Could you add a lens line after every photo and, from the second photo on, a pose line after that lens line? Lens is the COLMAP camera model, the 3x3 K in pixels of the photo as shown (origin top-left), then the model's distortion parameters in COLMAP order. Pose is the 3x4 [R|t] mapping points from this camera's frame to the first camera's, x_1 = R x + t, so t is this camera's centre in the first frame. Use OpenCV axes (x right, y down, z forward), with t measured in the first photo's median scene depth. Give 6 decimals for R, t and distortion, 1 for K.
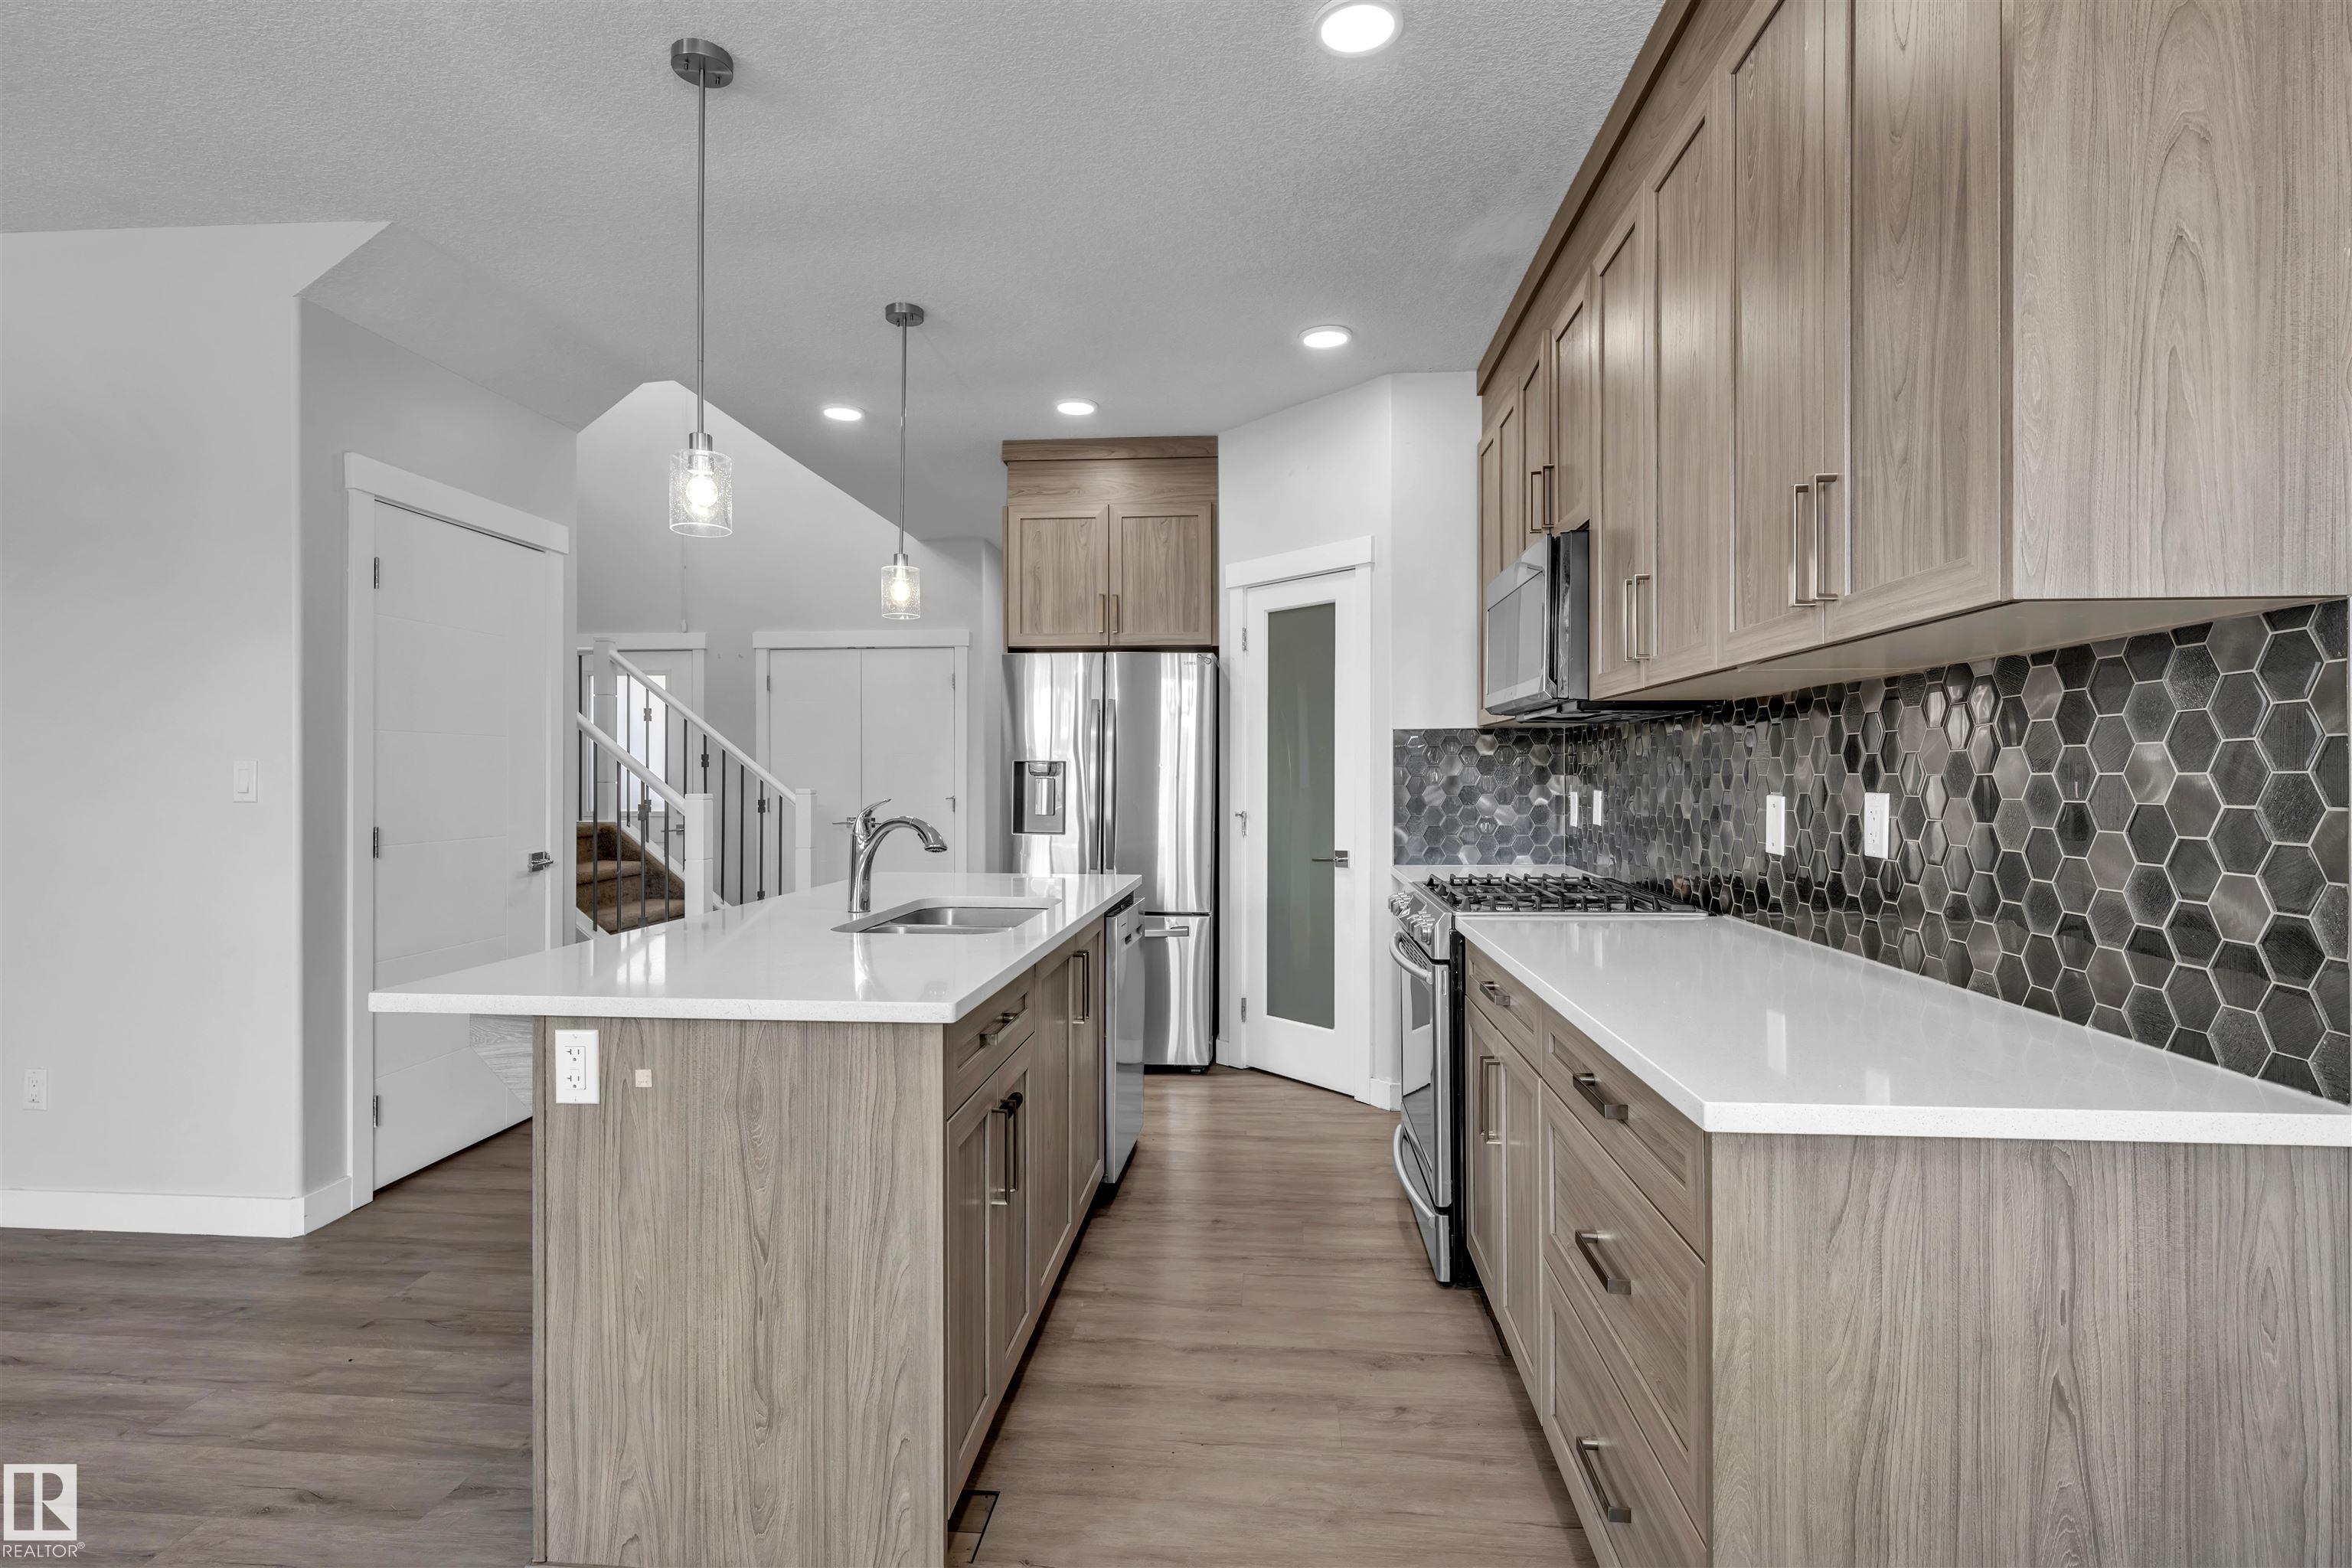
lens RADIAL K [[1137.5, 0, 1145.1], [0, 1137.5, 771.2], [0, 0, 1]] dist [0.002562, -0.000186]
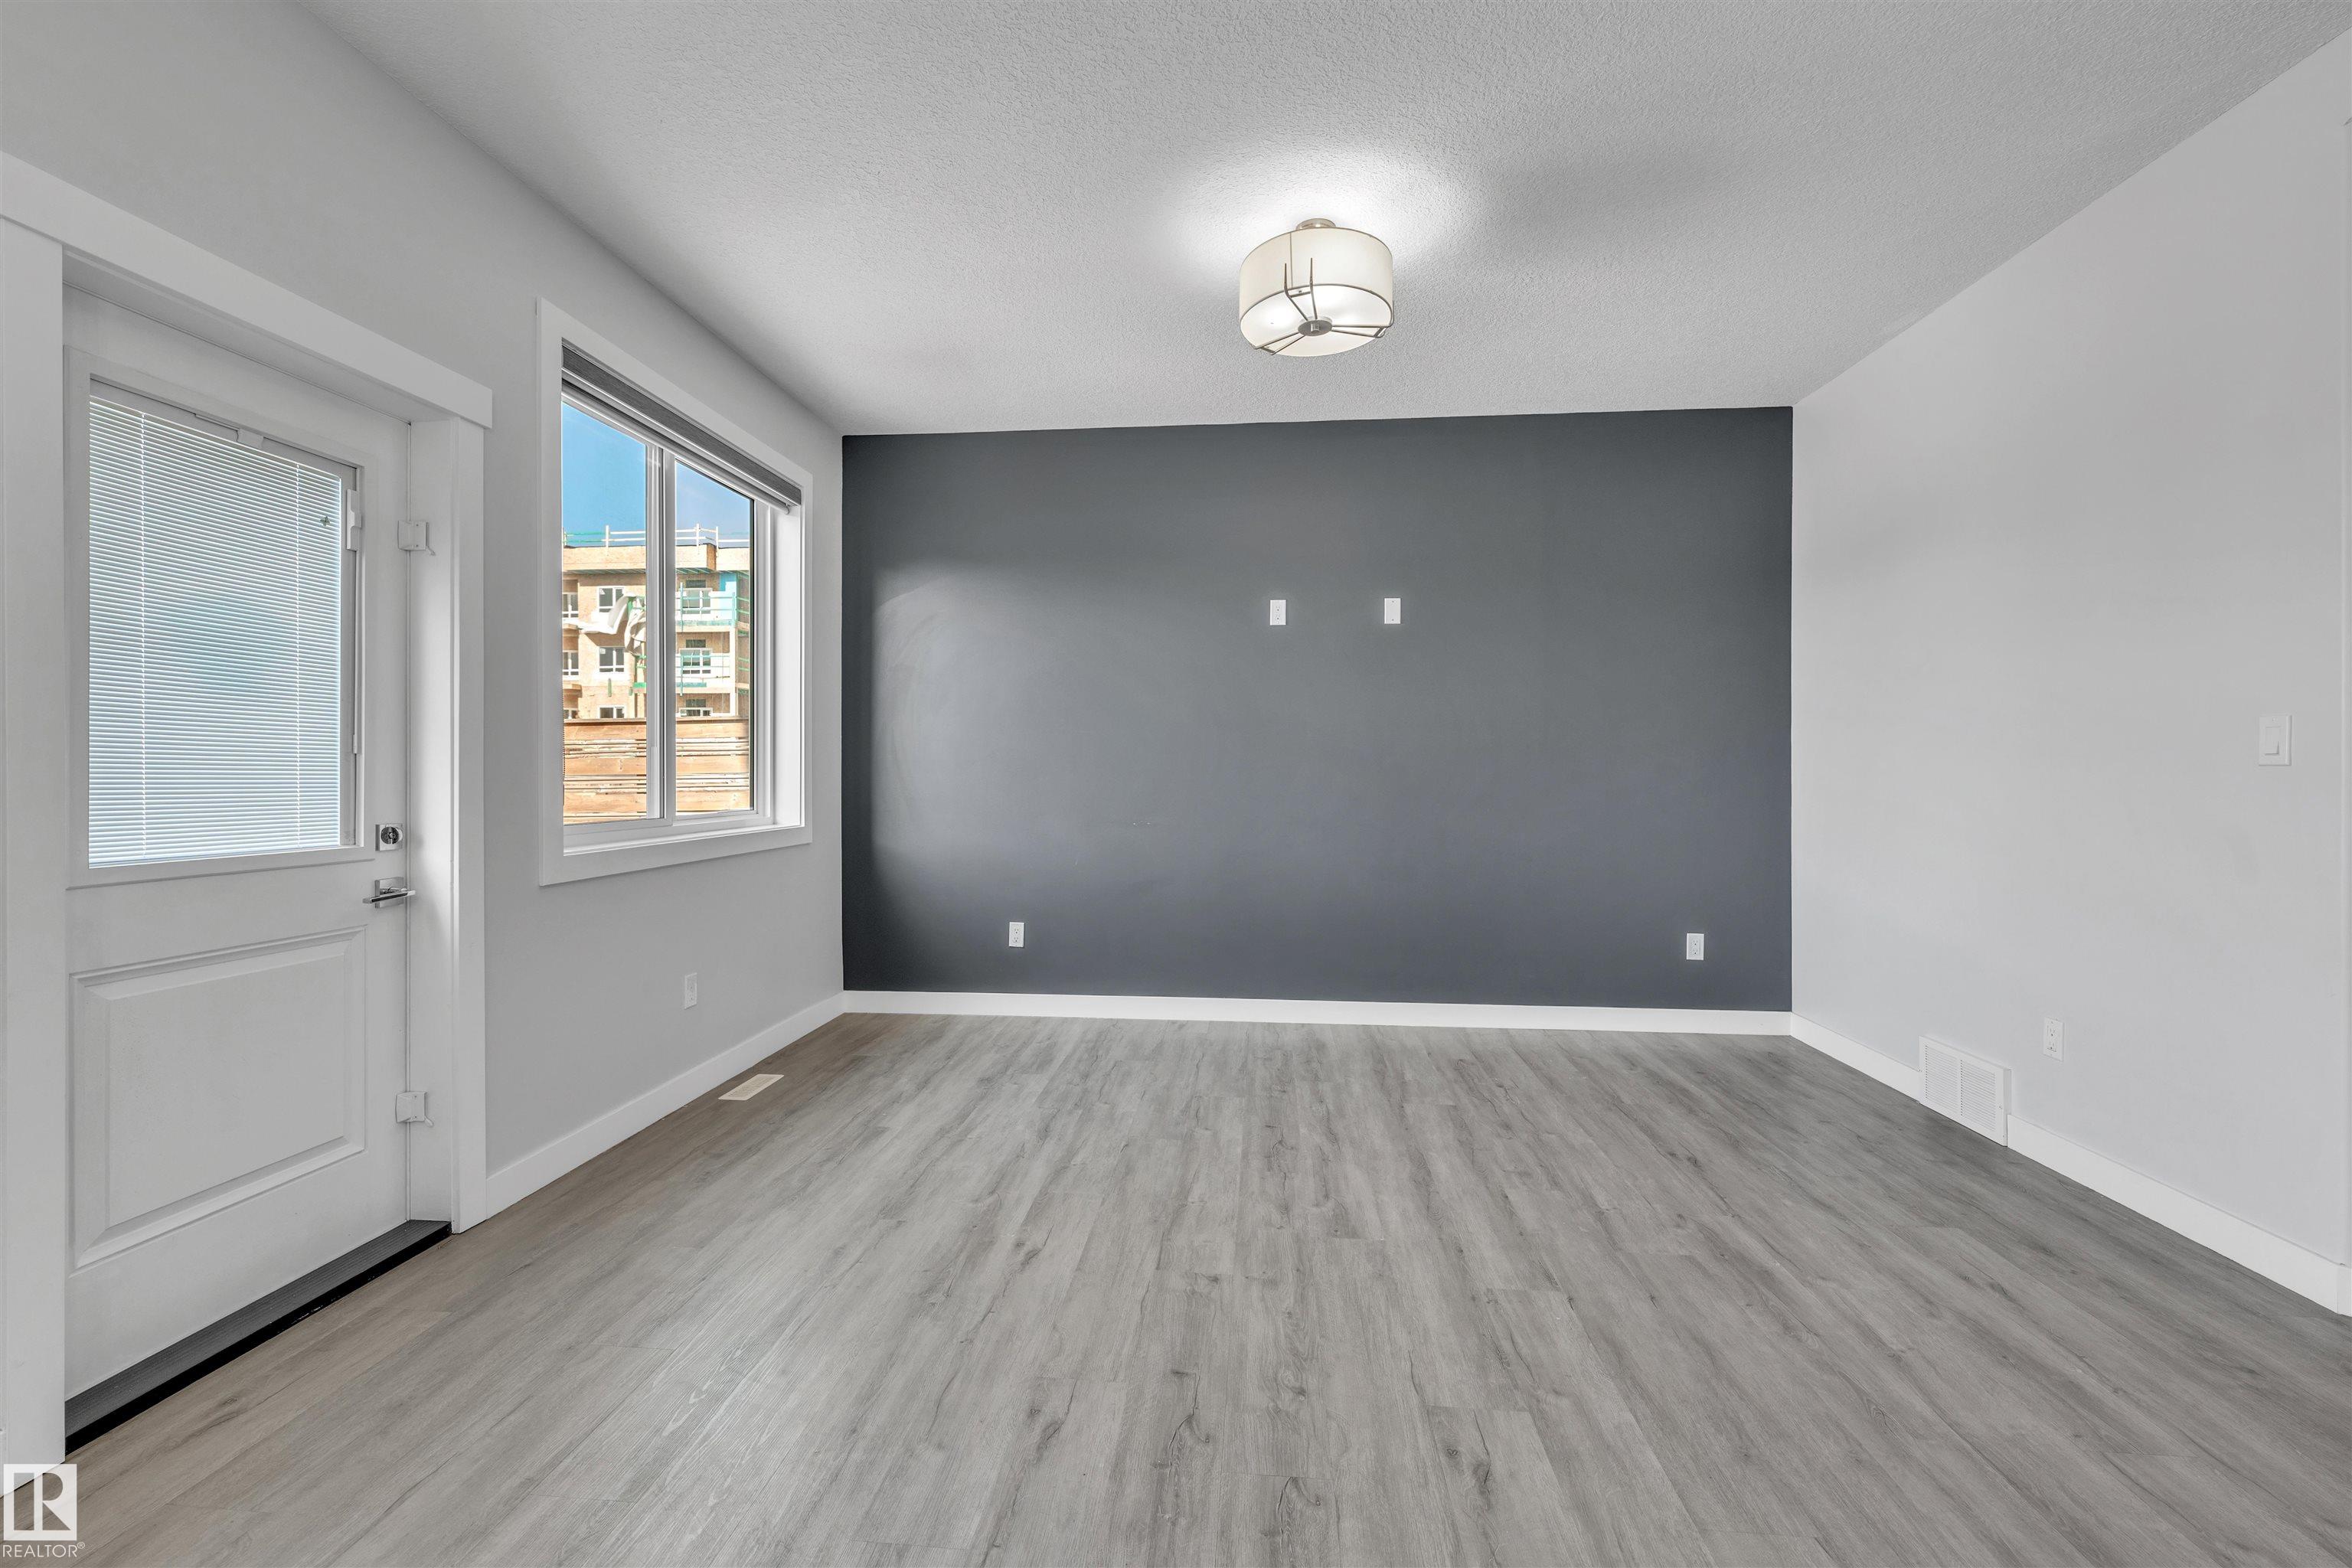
lens RADIAL K [[969.9, 0, 1187.4], [0, 969.9, 776.3], [0, 0, 1]] dist [-0.001922, 0.000004]
pose [[0.015802, 0.001526, -0.999874, -0.115249], [0.004846, 0.999987, 0.001603, 0.039443], [0.999863, -0.004871, 0.015795, 0.242147]]
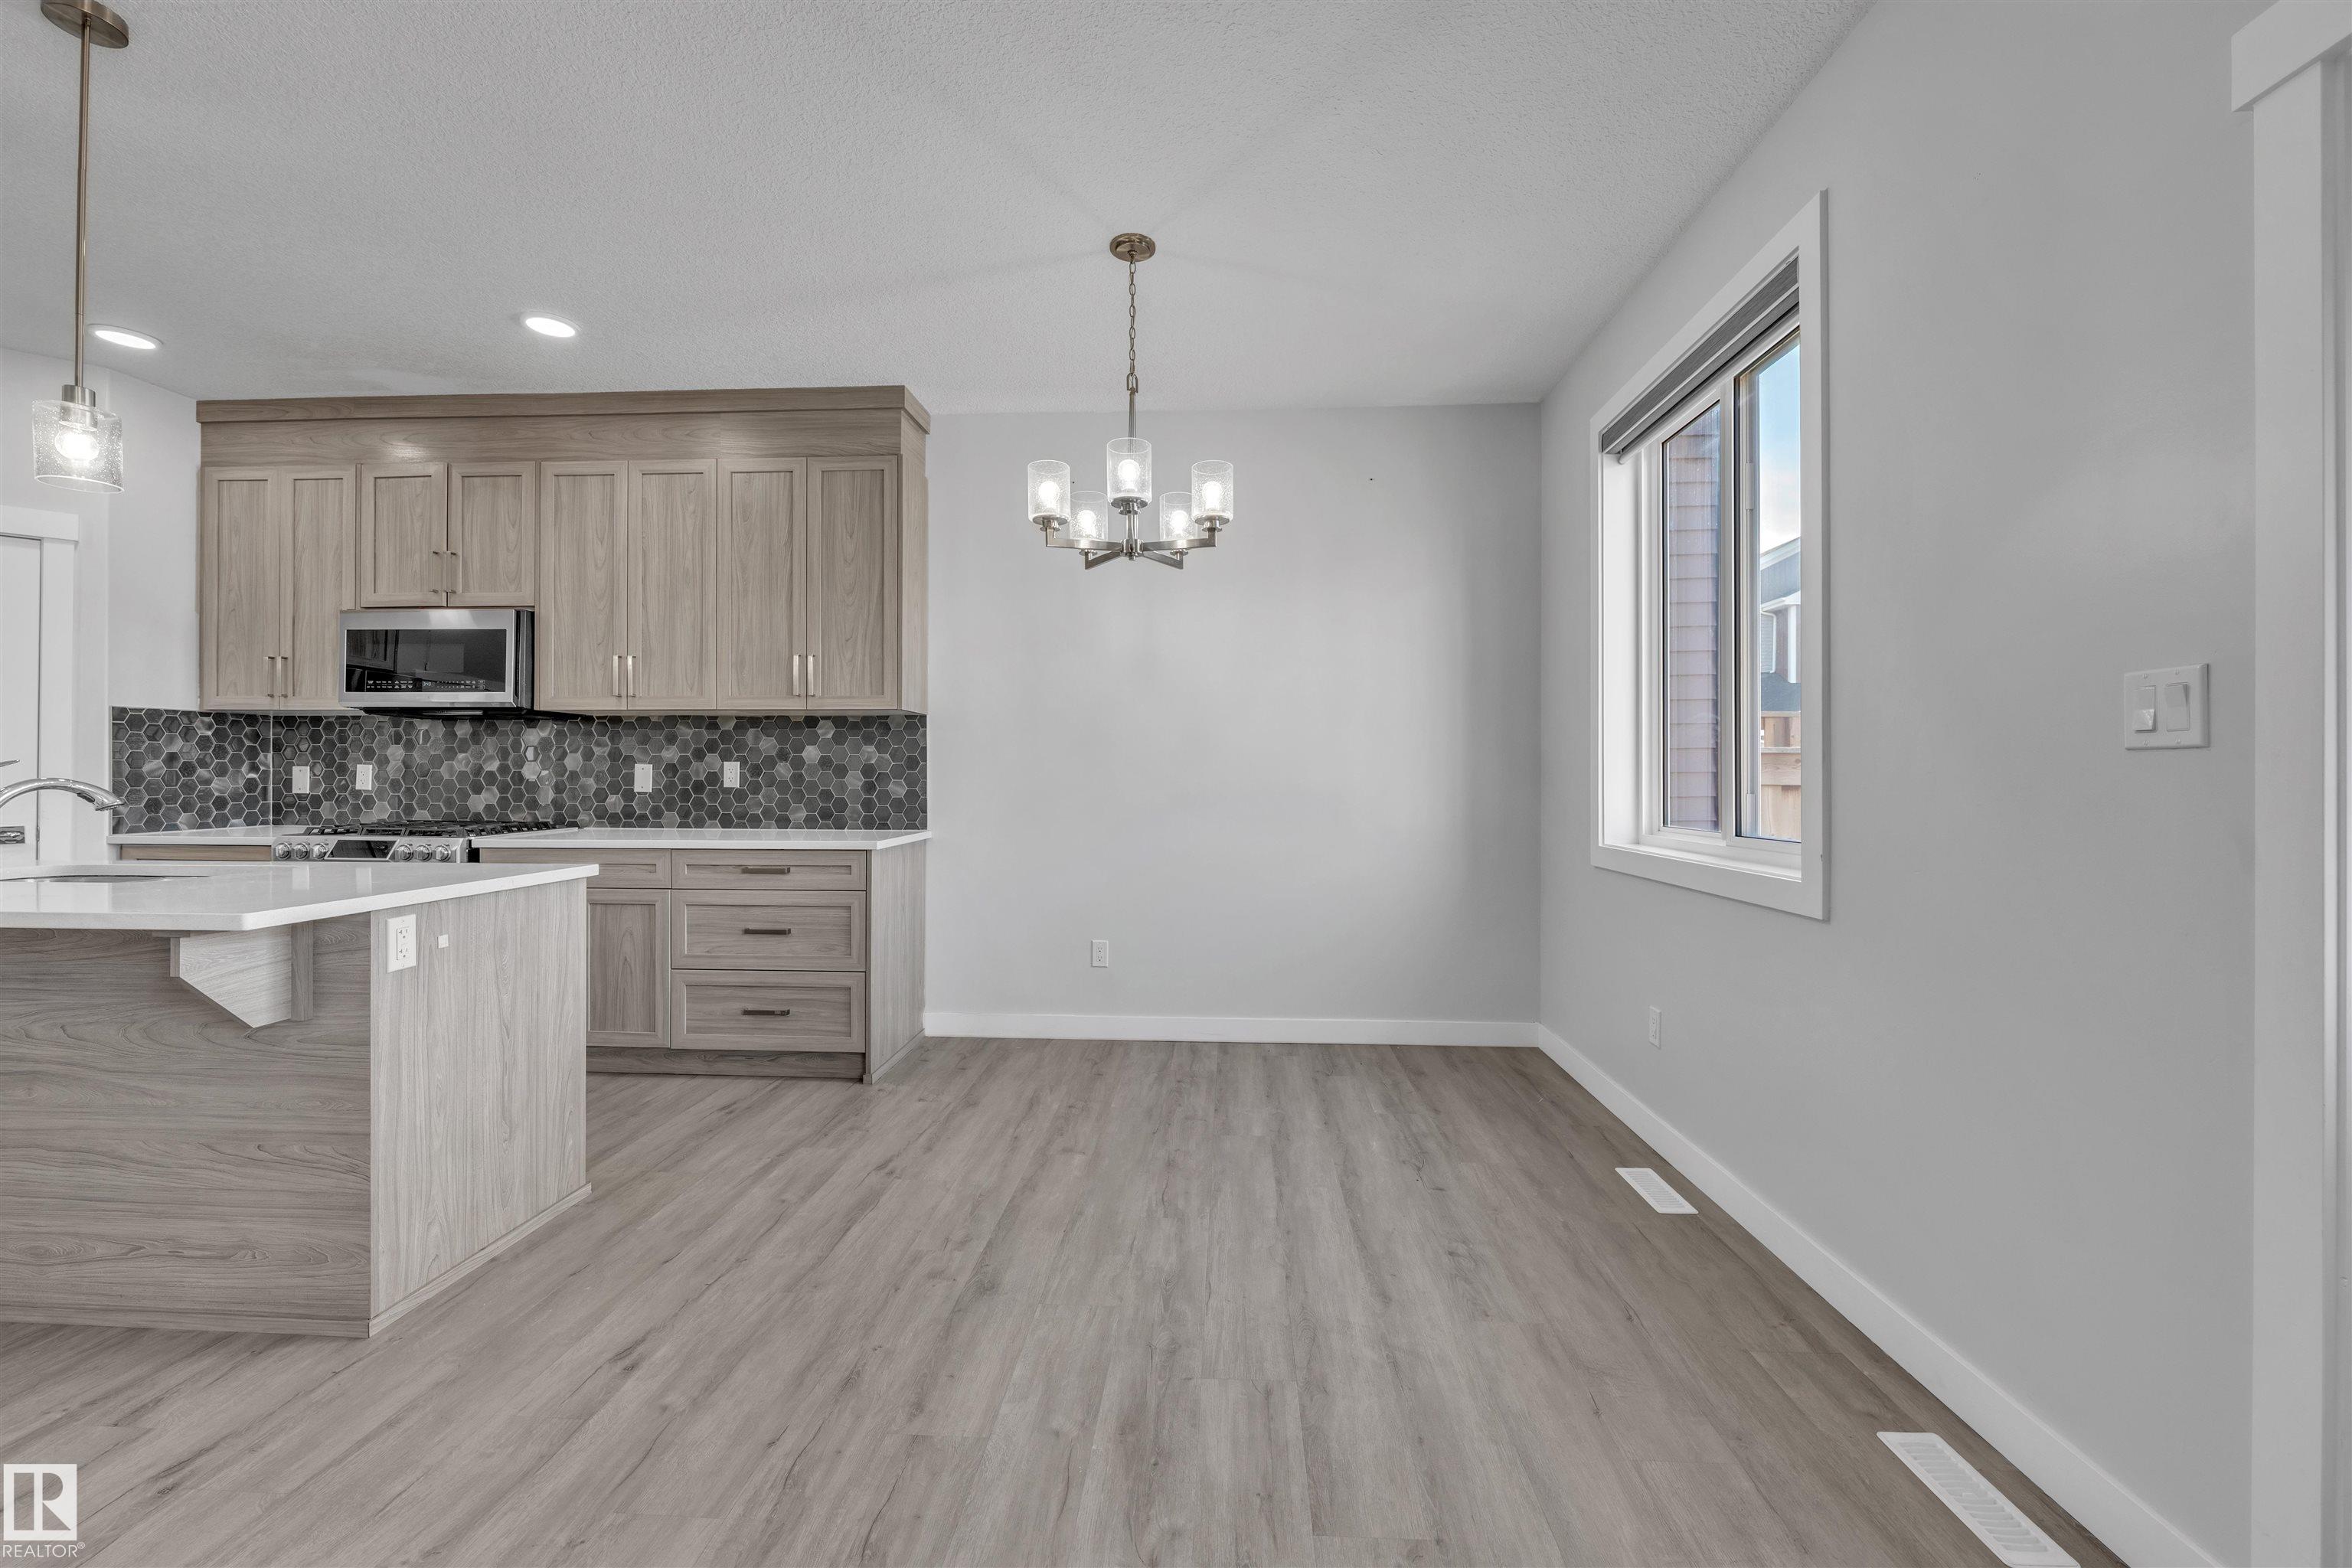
lens RADIAL K [[954.7, 0, 1188.1], [0, 954.7, 770.6], [0, 0, 1]] dist [0.003326, -0.000580]
pose [[-0.046228, 0.005914, 0.998913, -1.213384], [-0.007803, 0.999950, -0.006282, 0.035438], [-0.998900, -0.008084, -0.046179, 0.069951]]
